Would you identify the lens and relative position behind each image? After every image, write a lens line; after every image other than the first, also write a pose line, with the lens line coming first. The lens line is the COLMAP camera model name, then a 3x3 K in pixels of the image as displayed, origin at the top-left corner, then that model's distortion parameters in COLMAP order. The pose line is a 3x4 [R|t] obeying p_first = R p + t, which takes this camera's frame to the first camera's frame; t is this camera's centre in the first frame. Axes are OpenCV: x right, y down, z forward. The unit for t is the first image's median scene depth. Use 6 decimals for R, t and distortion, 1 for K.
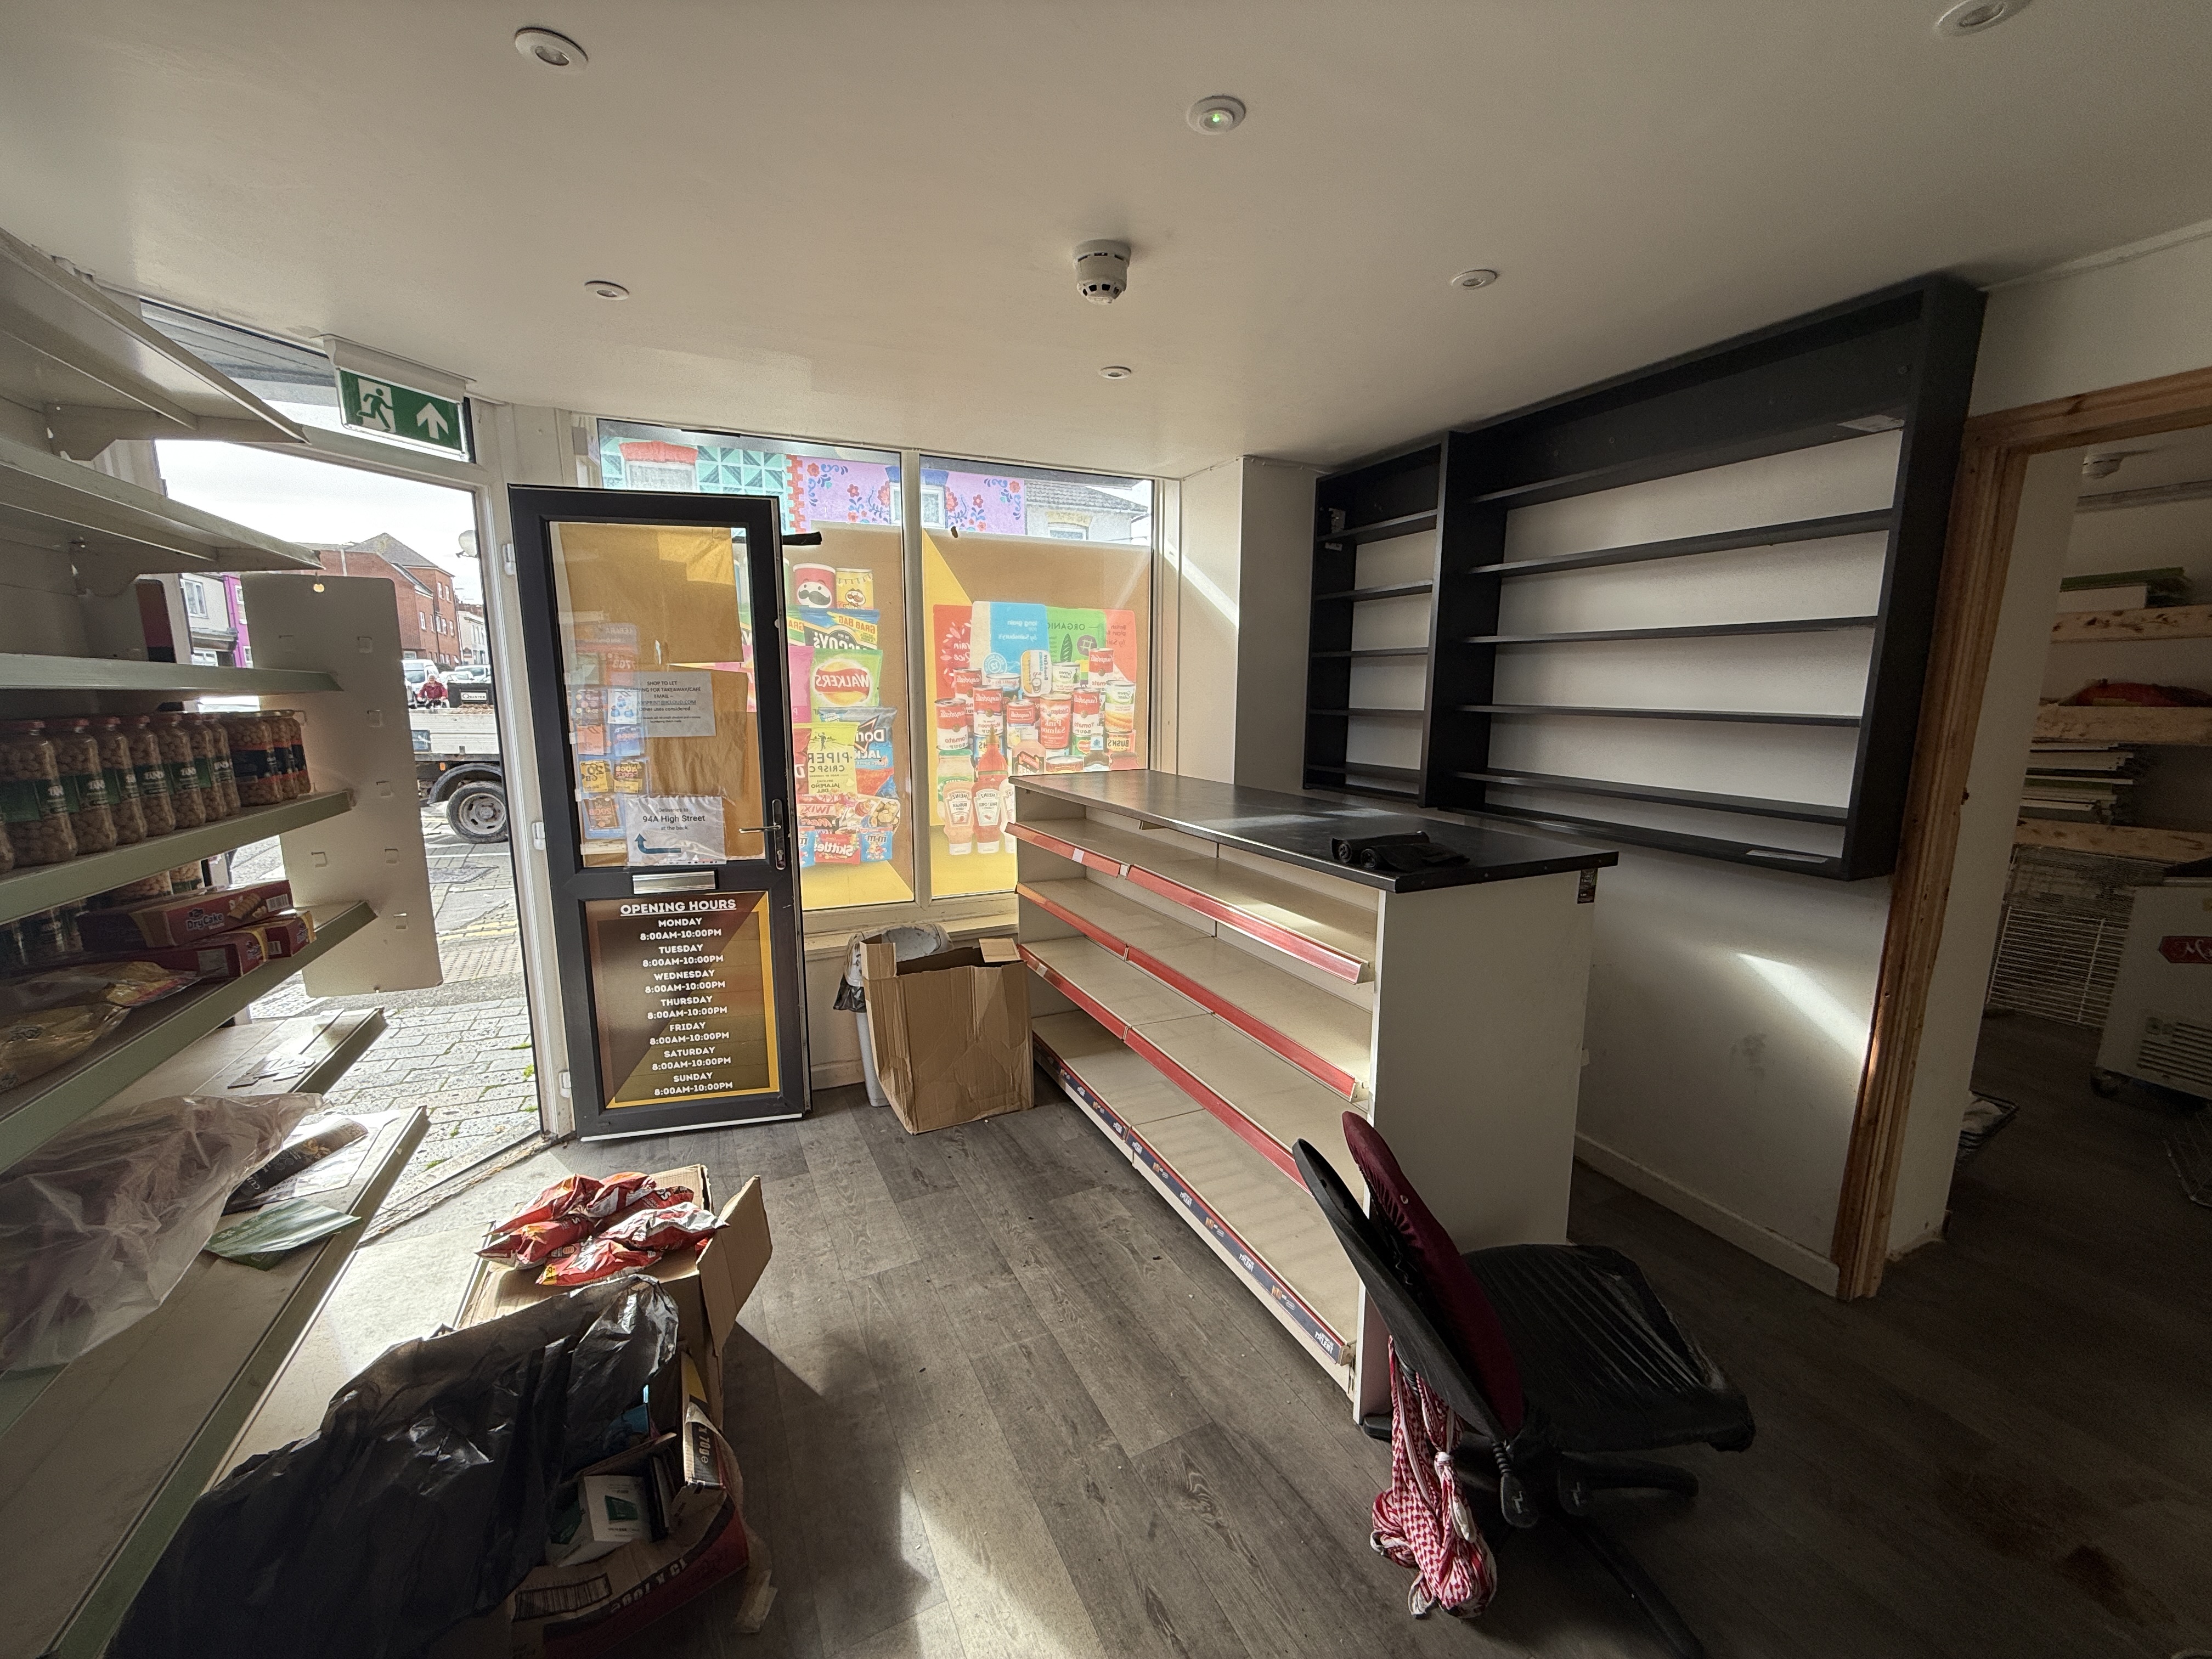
lens RADIAL K [[882.8, 0, 1095.2], [0, 882.8, 833.2], [0, 0, 1]] dist [0.000634, -0.000349]
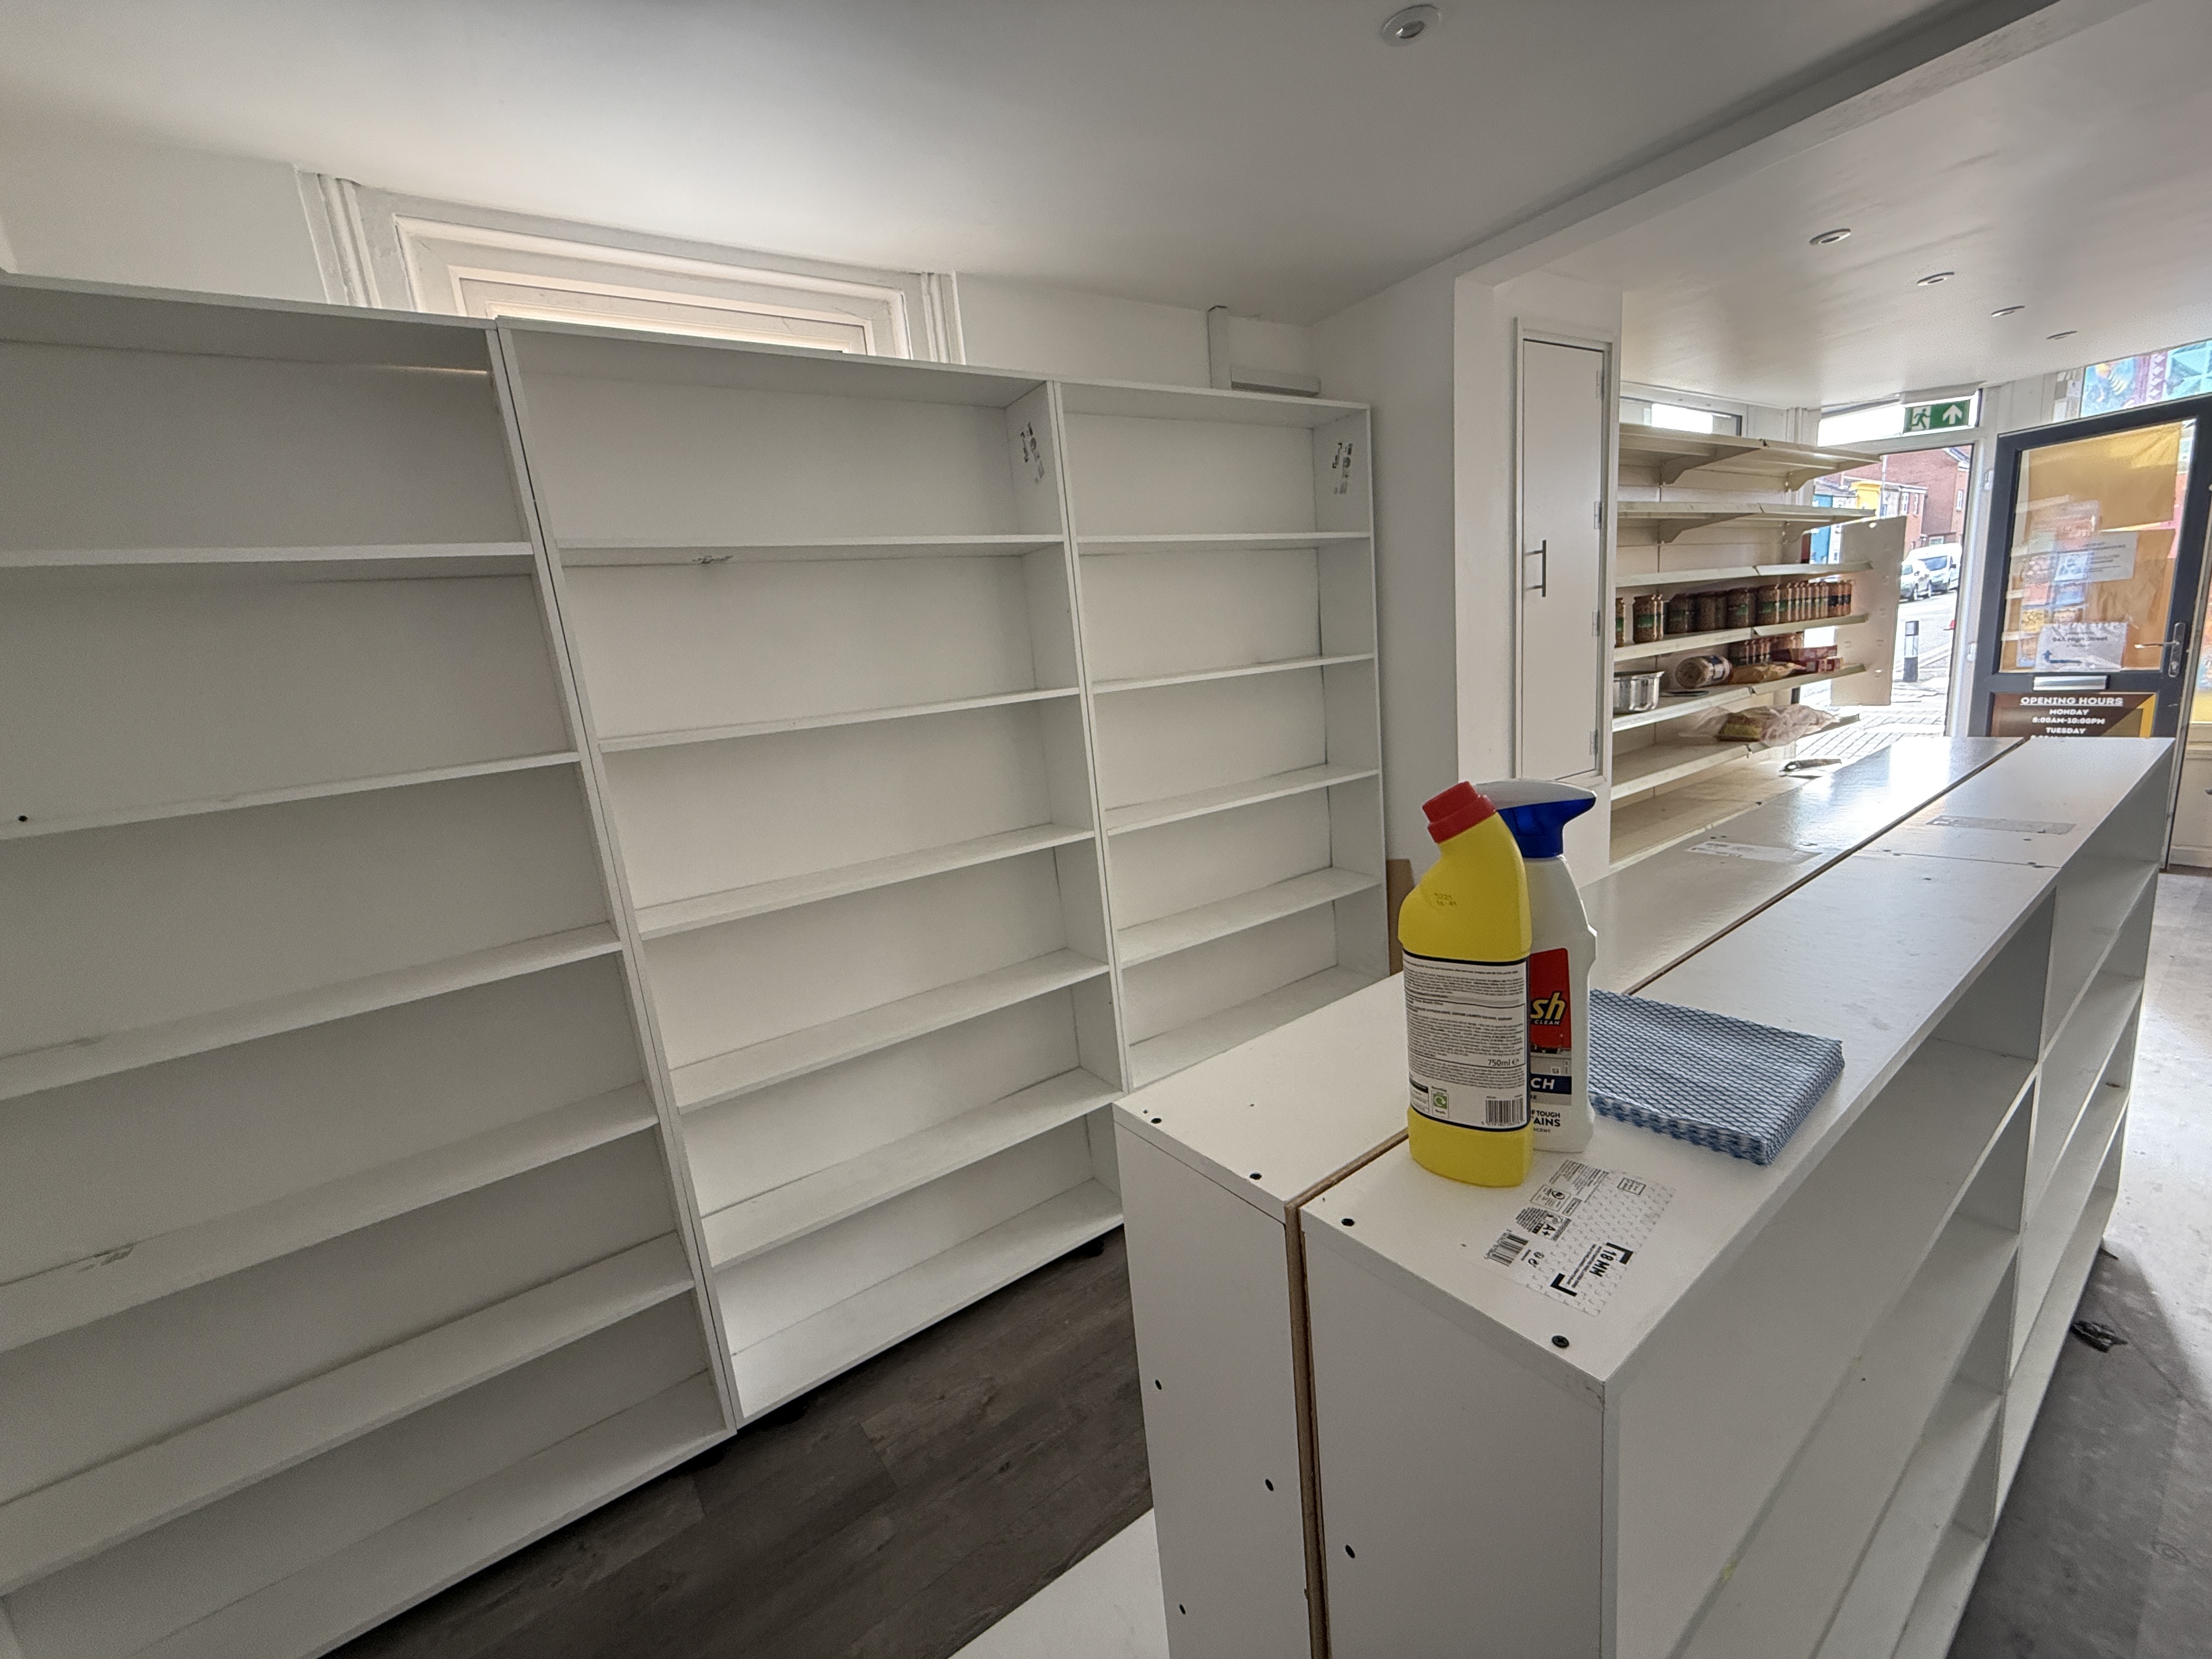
lens RADIAL K [[882.8, 0, 1093.7], [0, 882.8, 834.4], [0, 0, 1]] dist [0.000634, -0.000349]
pose [[0.178967, 0.180653, -0.967127, 0.707074], [-0.069940, 0.982847, 0.170647, 0.166090], [0.981366, 0.037101, 0.188532, -0.873549]]
